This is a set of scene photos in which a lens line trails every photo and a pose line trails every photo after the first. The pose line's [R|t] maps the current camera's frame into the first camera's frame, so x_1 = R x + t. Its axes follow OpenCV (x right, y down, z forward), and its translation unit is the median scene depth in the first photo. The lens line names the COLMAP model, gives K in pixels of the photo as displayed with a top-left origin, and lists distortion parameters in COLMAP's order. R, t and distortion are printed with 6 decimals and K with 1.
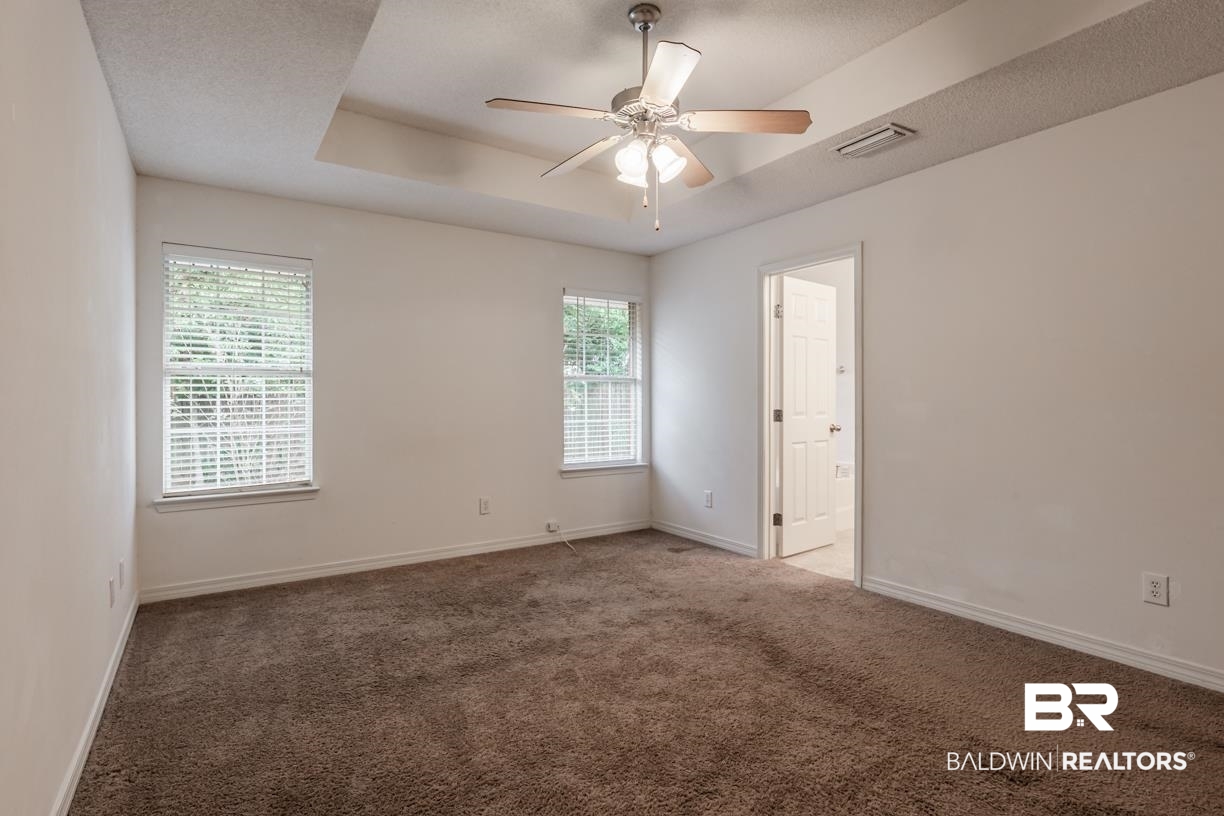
lens RADIAL K [[594.7, 0, 601.5], [0, 594.7, 399.2], [0, 0, 1]] dist [-0.004017, 0.001250]
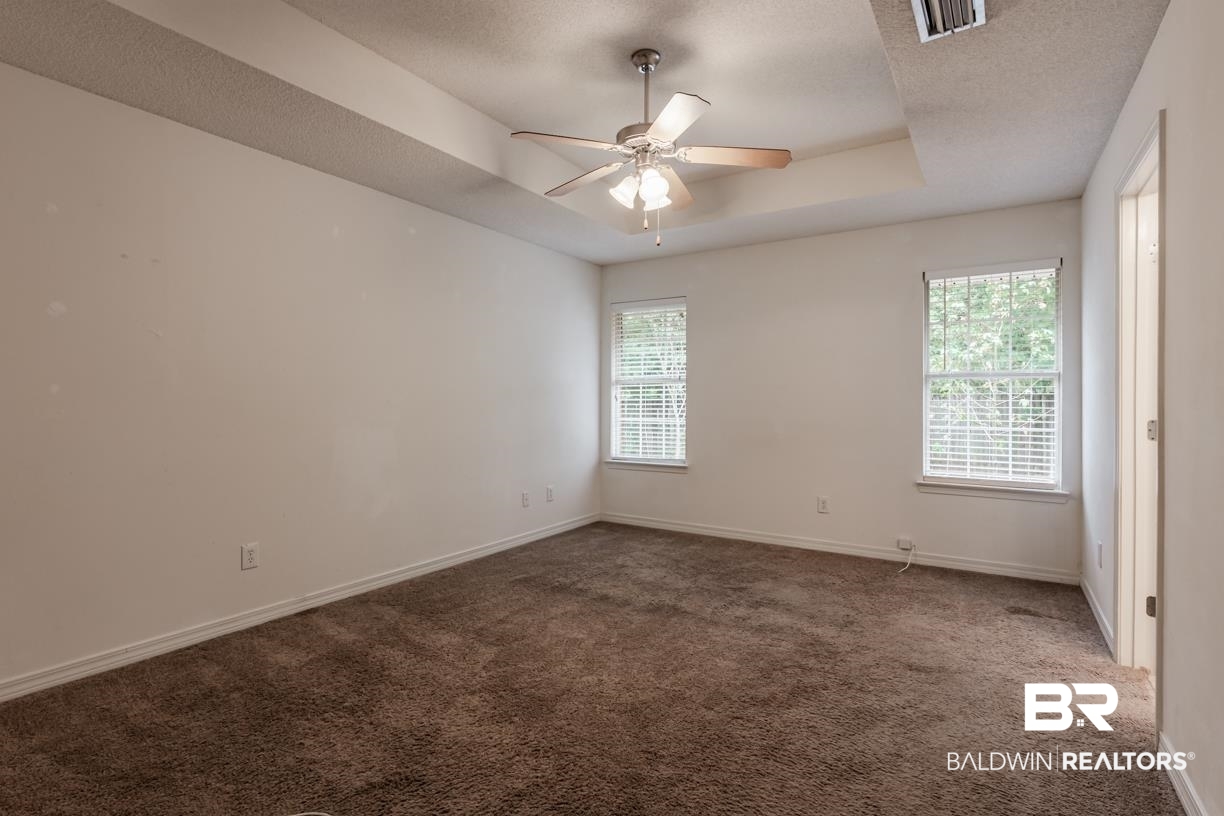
lens RADIAL K [[594.7, 0, 610.9], [0, 594.7, 408.5], [0, 0, 1]] dist [-0.004017, 0.001250]
pose [[0.409112, 0.023780, -0.912174, 0.718133], [0.003636, 0.999610, 0.027690, -0.019885], [0.912477, -0.014645, 0.408866, 0.308474]]
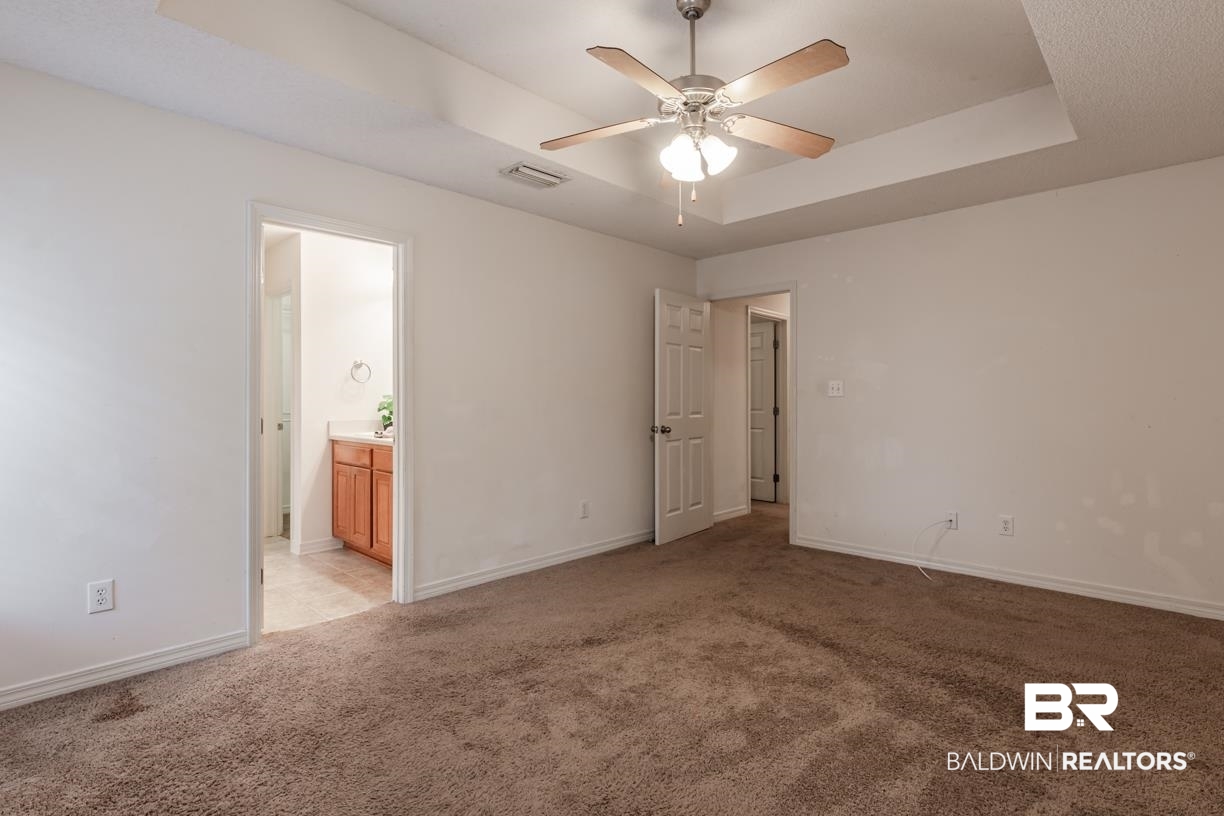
lens RADIAL K [[594.7, 0, 605.5], [0, 594.7, 401.9], [0, 0, 1]] dist [-0.004017, 0.001250]
pose [[-0.210577, 0.005683, 0.977561, -0.540279], [0.010326, 0.999940, -0.003588, 0.007154], [-0.977523, 0.009339, -0.210623, 0.883534]]
